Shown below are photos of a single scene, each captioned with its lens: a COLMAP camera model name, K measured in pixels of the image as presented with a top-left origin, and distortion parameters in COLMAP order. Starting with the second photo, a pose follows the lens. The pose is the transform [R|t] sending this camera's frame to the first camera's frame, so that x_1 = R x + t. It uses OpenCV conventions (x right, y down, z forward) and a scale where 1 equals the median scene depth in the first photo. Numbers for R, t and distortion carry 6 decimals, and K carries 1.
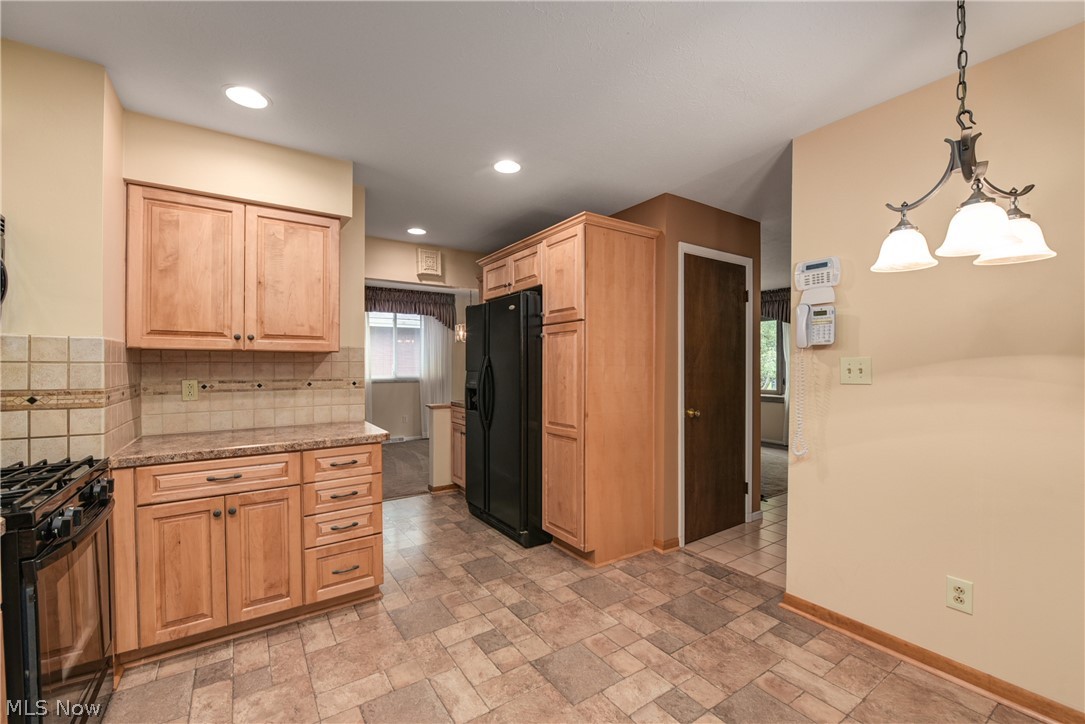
lens RADIAL K [[449.4, 0, 545.4], [0, 449.4, 365.6], [0, 0, 1]] dist [0.000924, -0.000731]
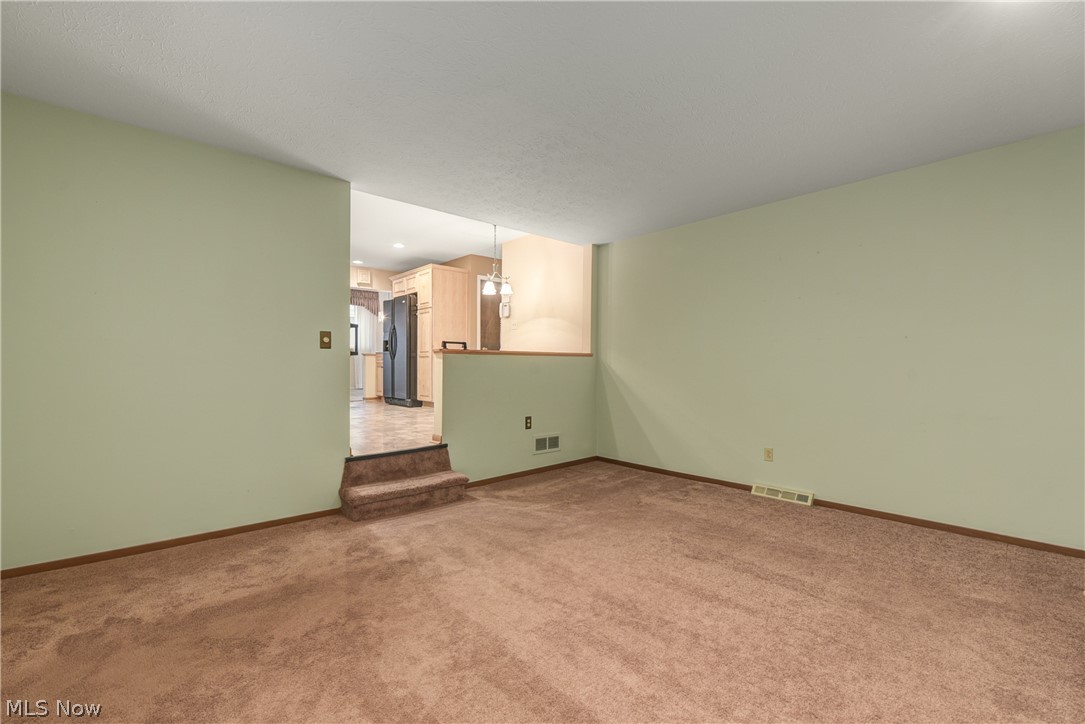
lens RADIAL K [[449.4, 0, 535.4], [0, 449.4, 362.0], [0, 0, 1]] dist [0.000924, -0.000731]
pose [[0.991129, 0.002570, 0.132878, 0.260985], [-0.002759, 0.999995, 0.001236, 0.155934], [-0.132875, -0.001592, 0.991132, -1.225159]]
